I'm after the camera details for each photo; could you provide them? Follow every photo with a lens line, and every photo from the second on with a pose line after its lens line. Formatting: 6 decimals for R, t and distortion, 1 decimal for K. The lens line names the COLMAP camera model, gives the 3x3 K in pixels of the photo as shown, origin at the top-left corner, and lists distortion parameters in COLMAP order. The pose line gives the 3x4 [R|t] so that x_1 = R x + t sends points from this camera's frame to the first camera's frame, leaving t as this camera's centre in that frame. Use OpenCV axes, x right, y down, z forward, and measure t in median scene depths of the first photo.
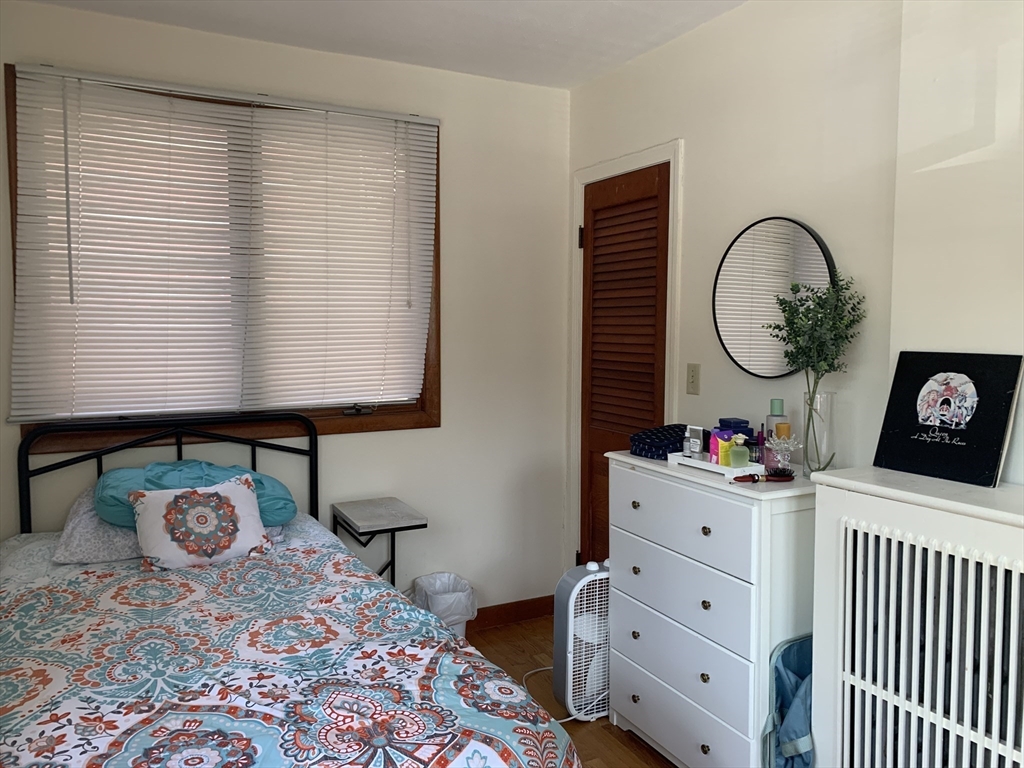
lens RADIAL K [[788.4, 0, 510.5], [0, 788.4, 378.9], [0, 0, 1]] dist [0.003701, 0.007589]
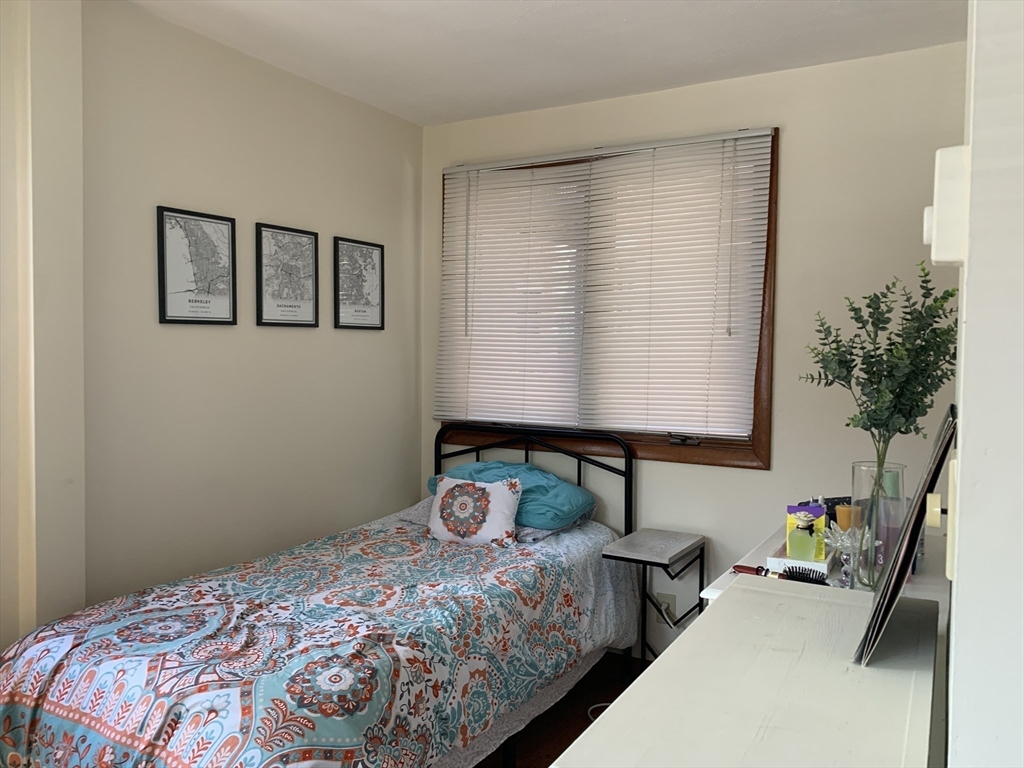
lens RADIAL K [[783.8, 0, 516.6], [0, 783.8, 371.0], [0, 0, 1]] dist [0.060877, -0.098090]
pose [[0.542310, 0.028360, -0.839700, 0.849312], [-0.066716, 0.997728, -0.009390, -0.037433], [0.837526, 0.061114, 0.542970, 0.464110]]
